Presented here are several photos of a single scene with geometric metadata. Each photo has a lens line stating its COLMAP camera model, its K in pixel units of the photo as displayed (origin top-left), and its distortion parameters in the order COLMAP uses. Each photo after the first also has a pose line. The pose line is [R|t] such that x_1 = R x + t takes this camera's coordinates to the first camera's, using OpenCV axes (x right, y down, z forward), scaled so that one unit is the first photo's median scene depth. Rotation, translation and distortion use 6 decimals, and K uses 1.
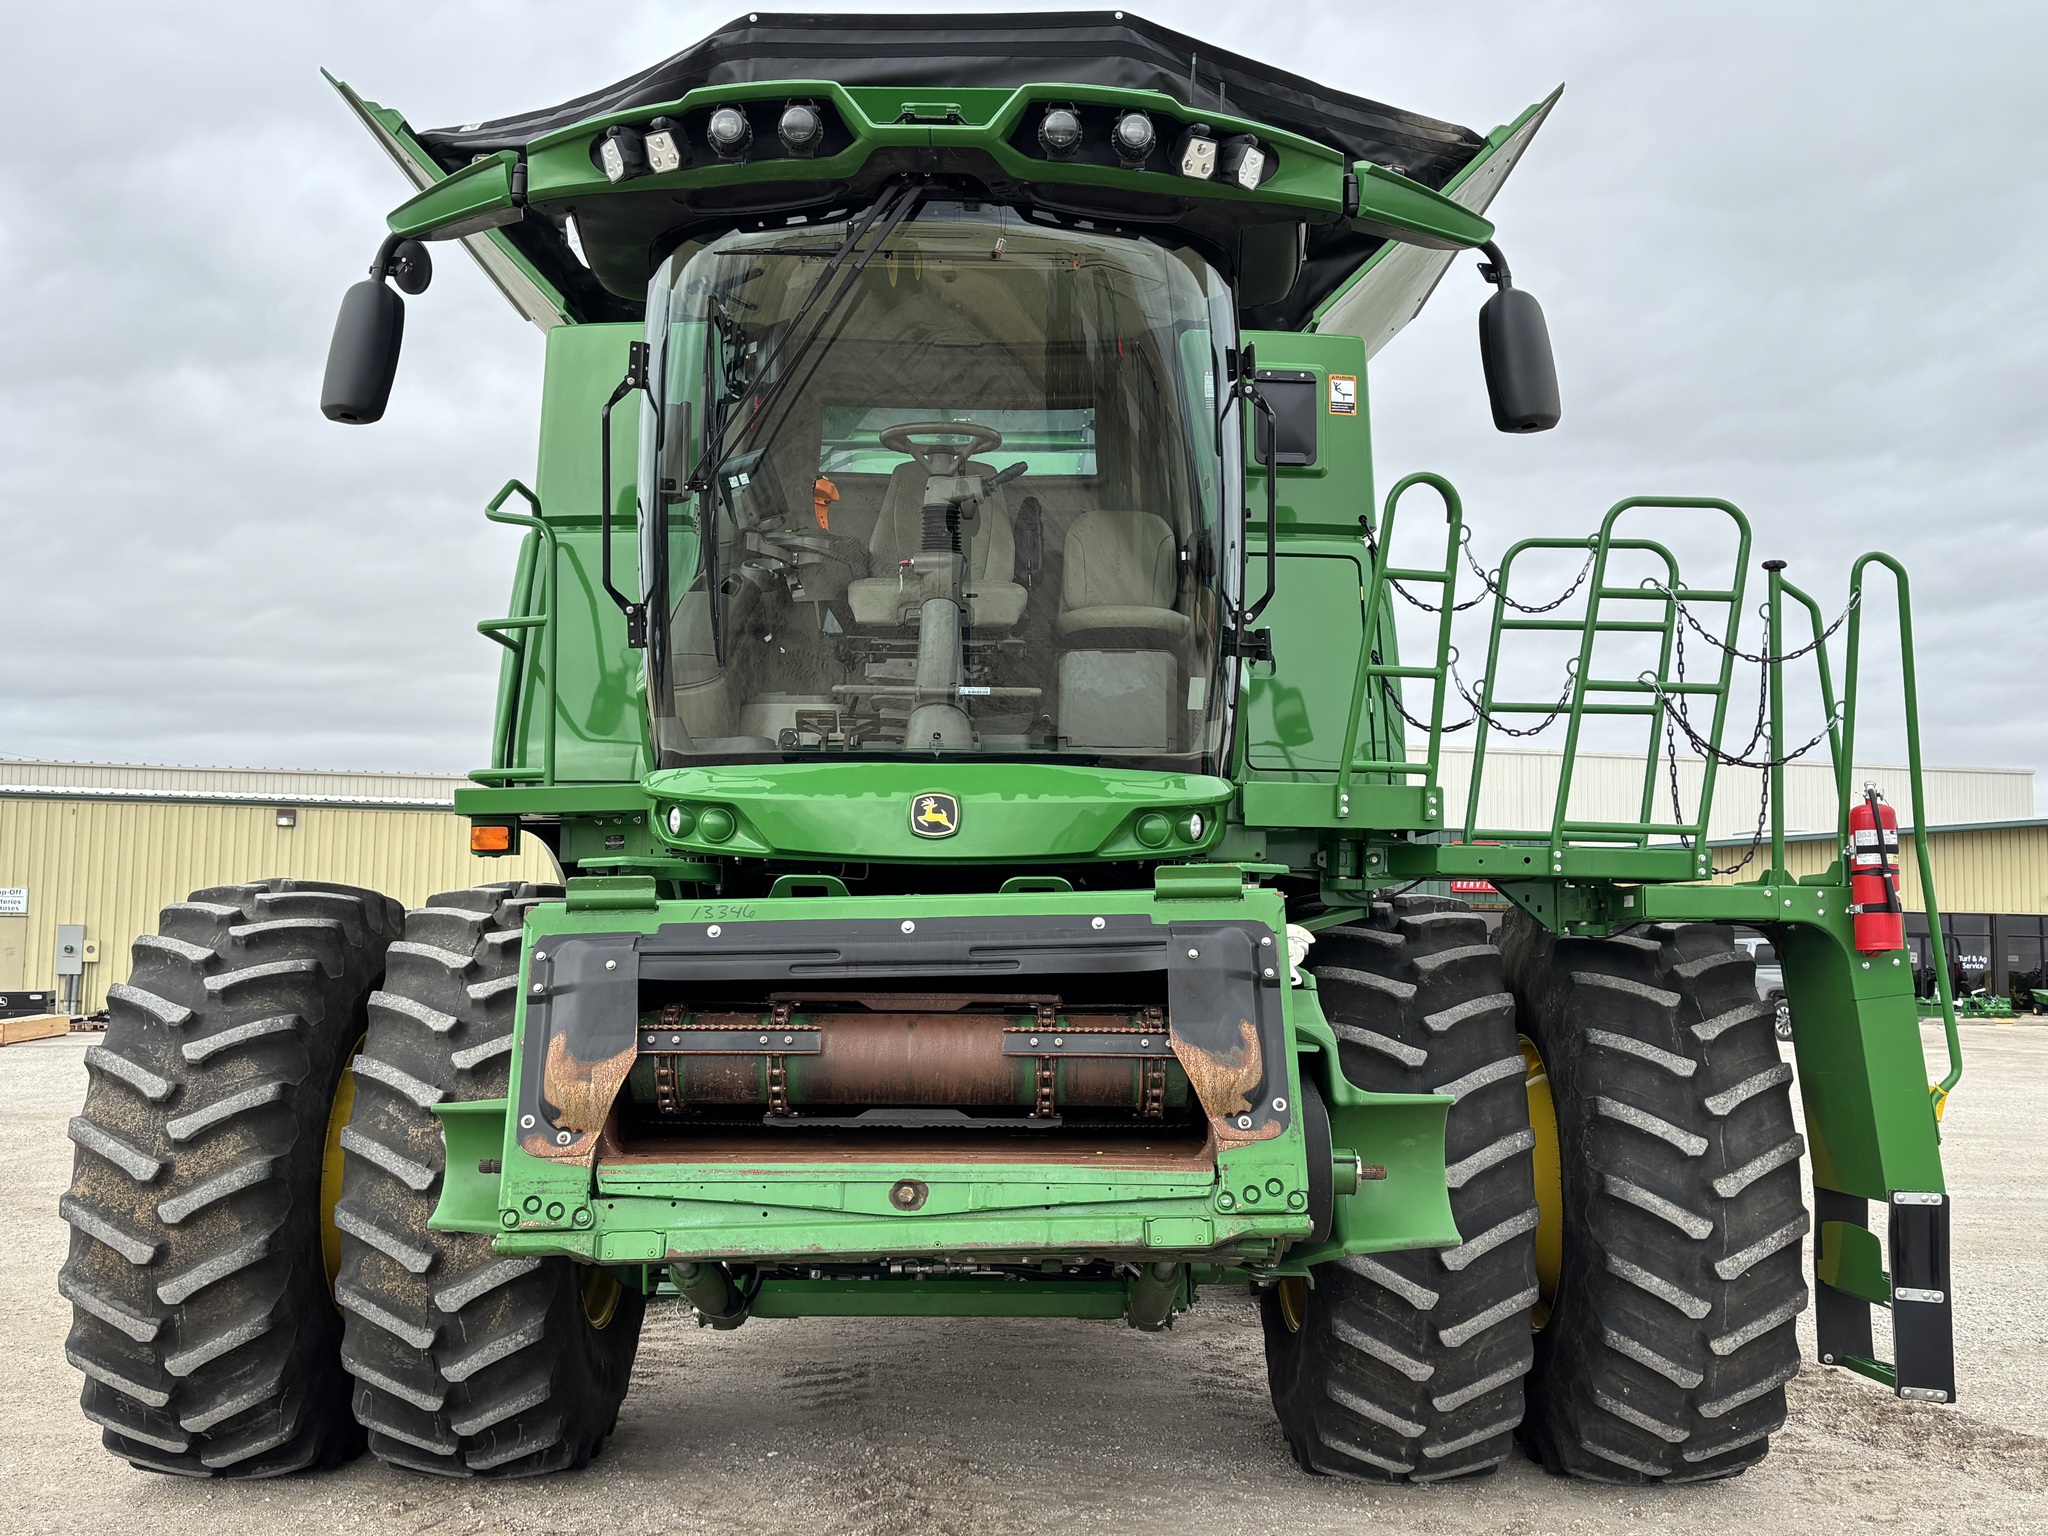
lens RADIAL K [[1983.1, 0, 1024.0], [0, 1983.1, 768.0], [0, 0, 1]] dist [-0.006097, 0.006772]
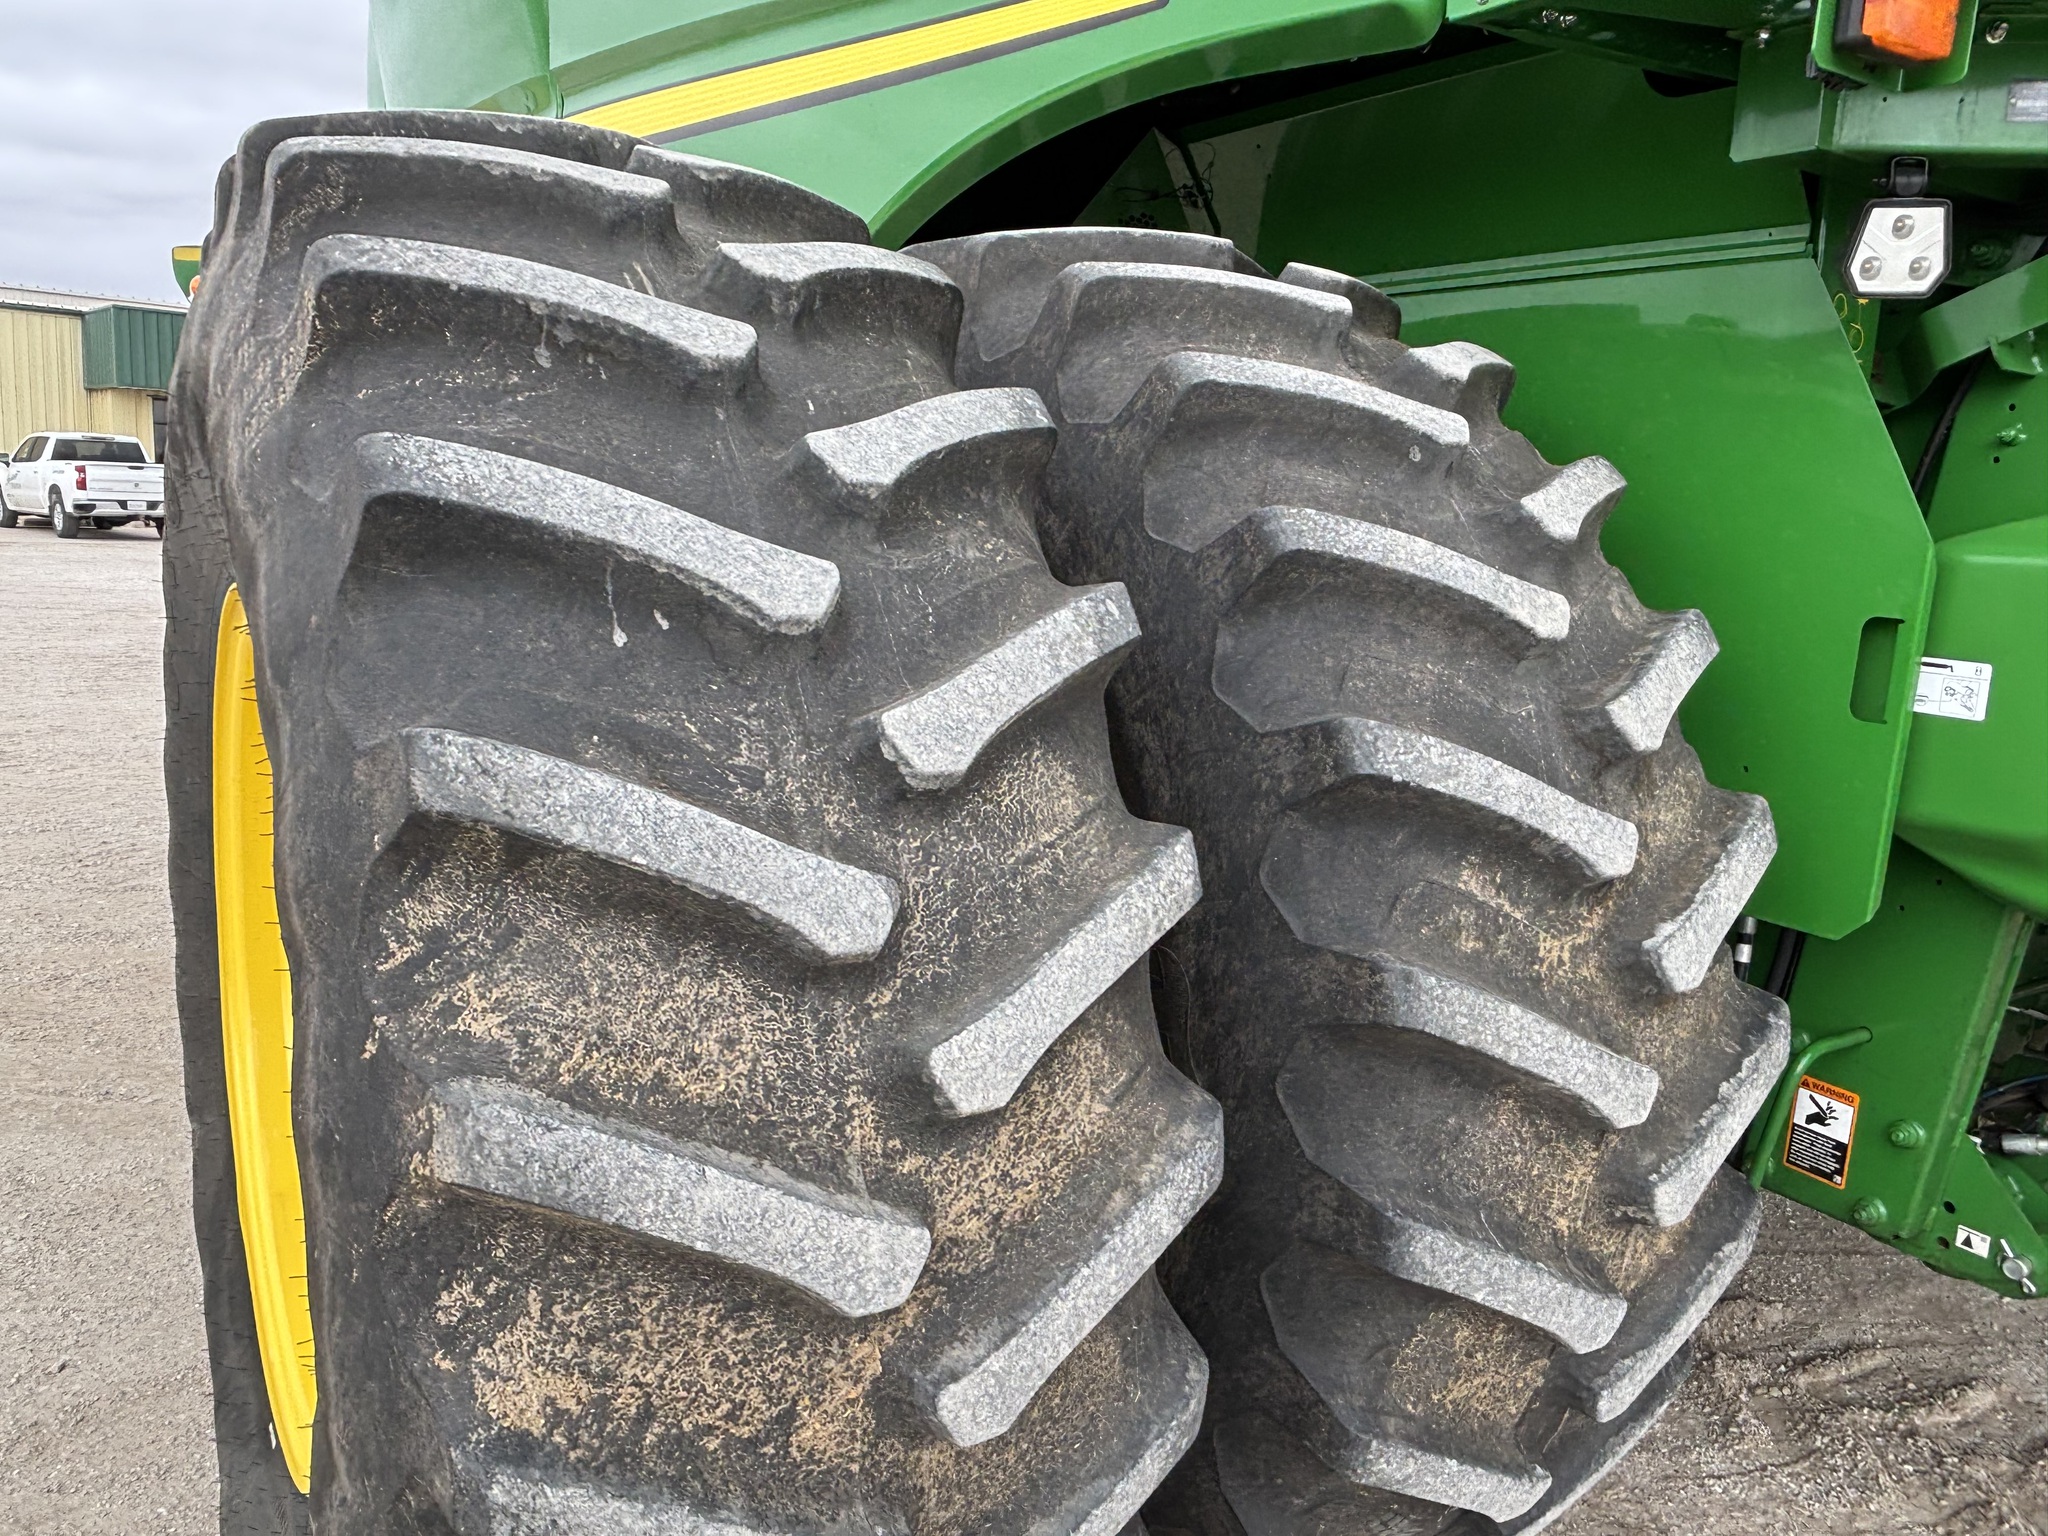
lens RADIAL K [[1493.9, 0, 1024.0], [0, 1493.9, 768.0], [0, 0, 1]] dist [0.059754, -0.107821]
pose [[0.854207, -0.058461, 0.516636, -0.514900], [-0.091098, 0.961459, 0.259417, 0.099668], [-0.511890, -0.268660, 0.815960, 0.861611]]
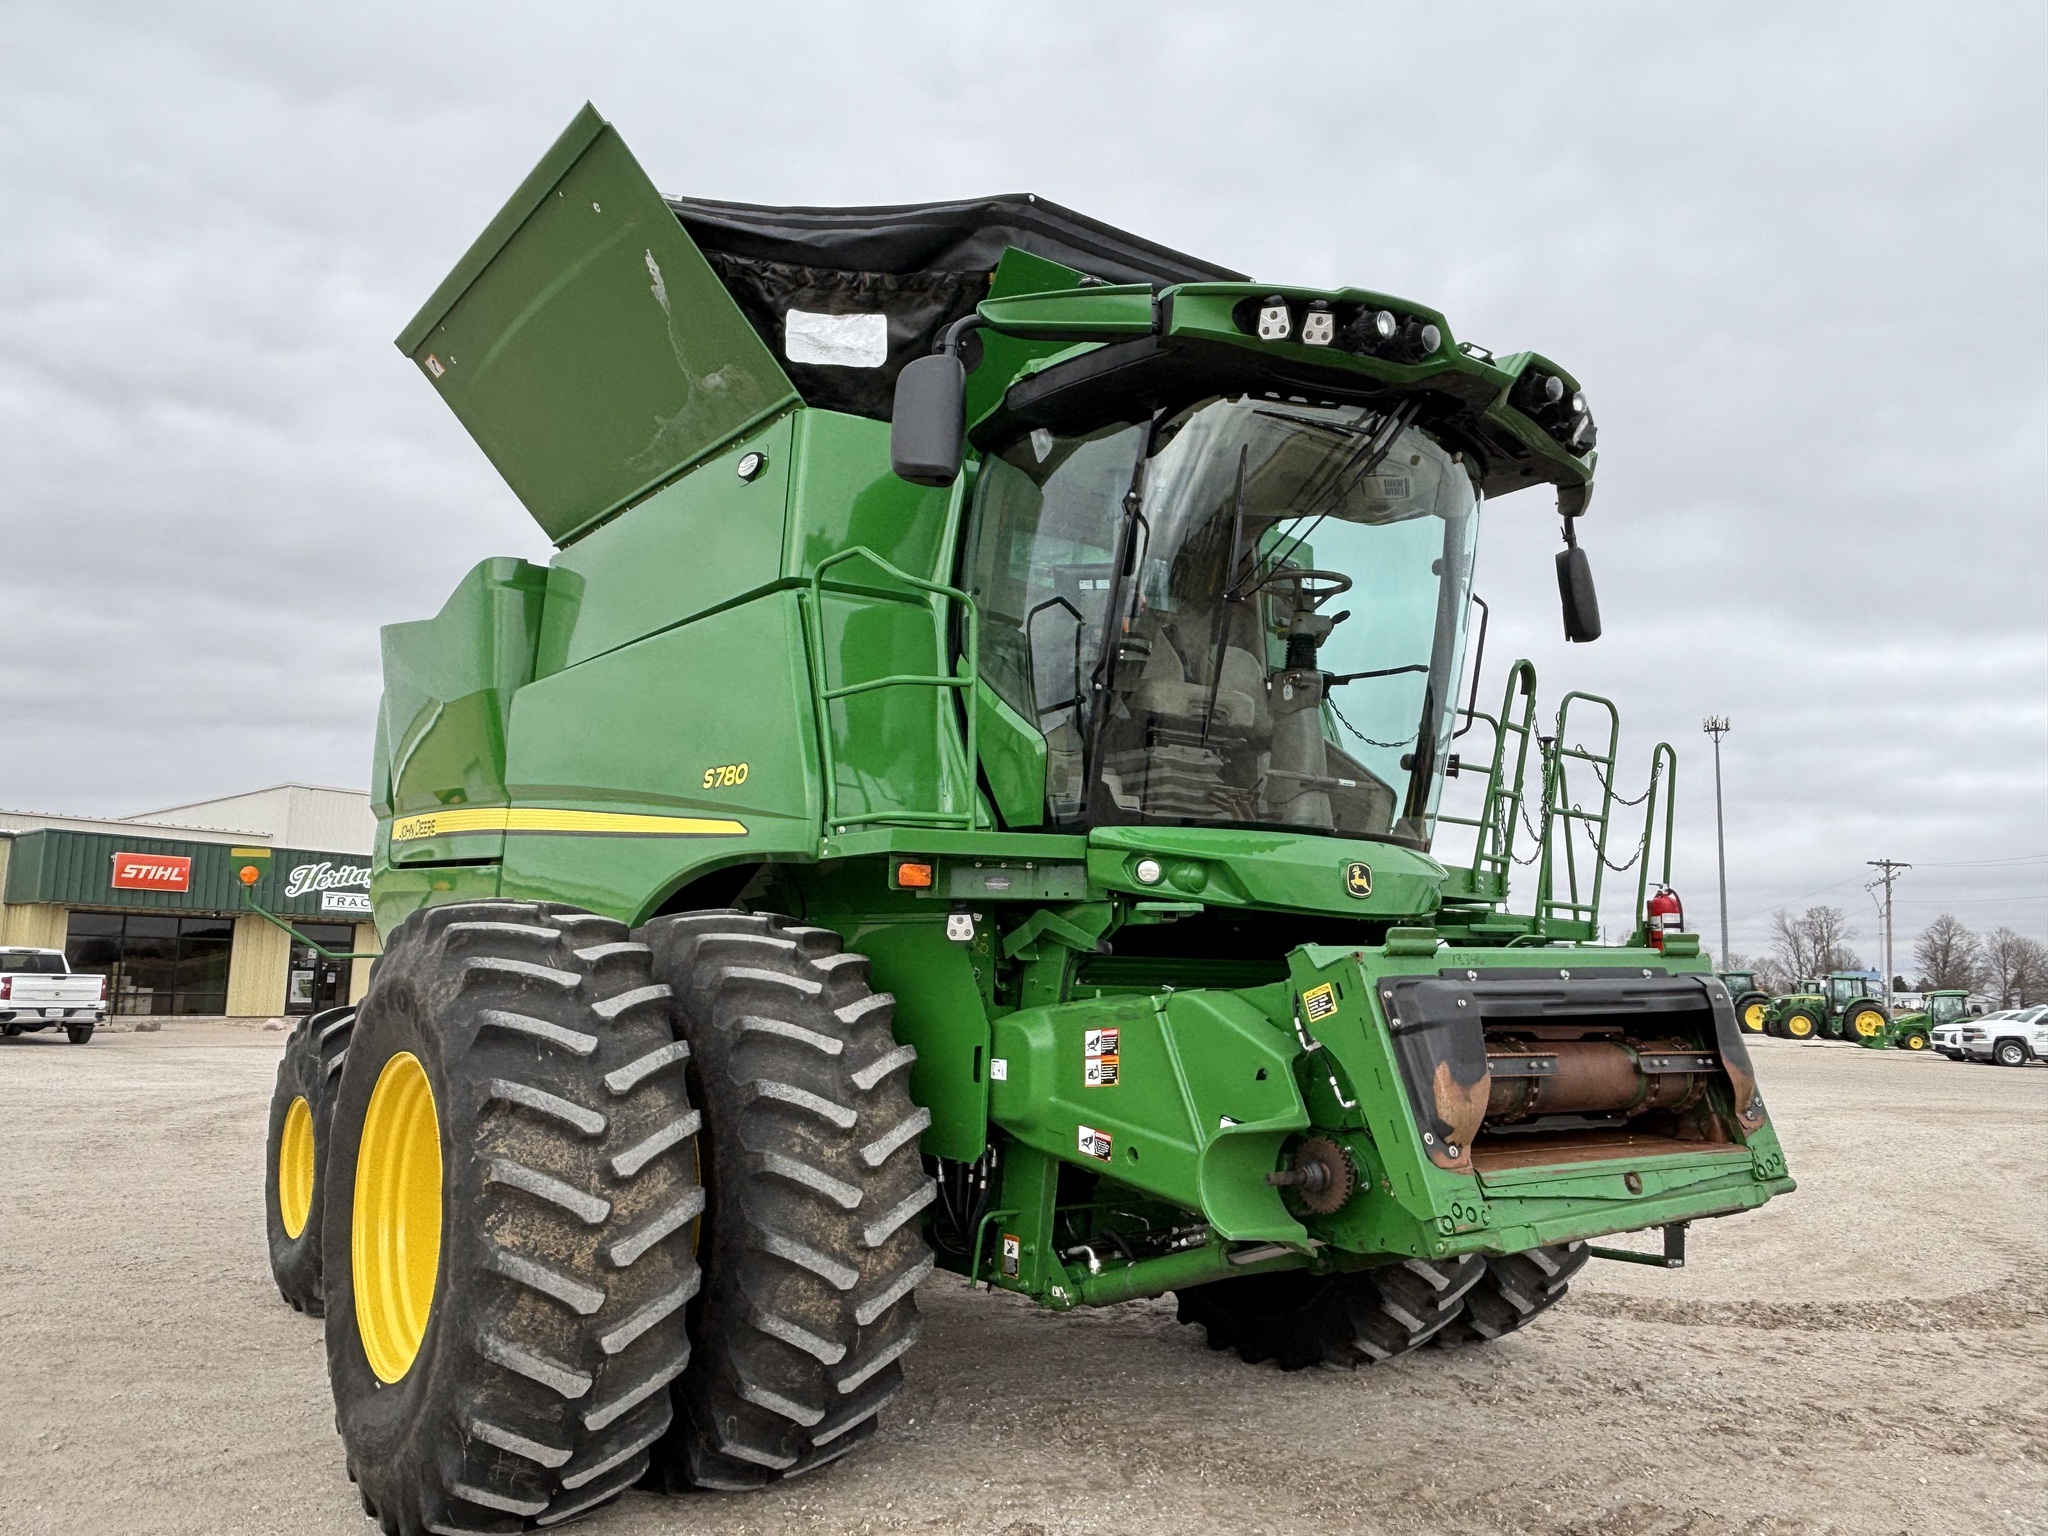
lens RADIAL K [[1493.9, 0, 1024.0], [0, 1493.9, 768.0], [0, 0, 1]] dist [0.059754, -0.107821]
pose [[0.816509, 0.089162, 0.570407, -0.702571], [-0.069251, 0.995995, -0.056556, 0.019189], [-0.573165, 0.006677, 0.819413, 0.294289]]
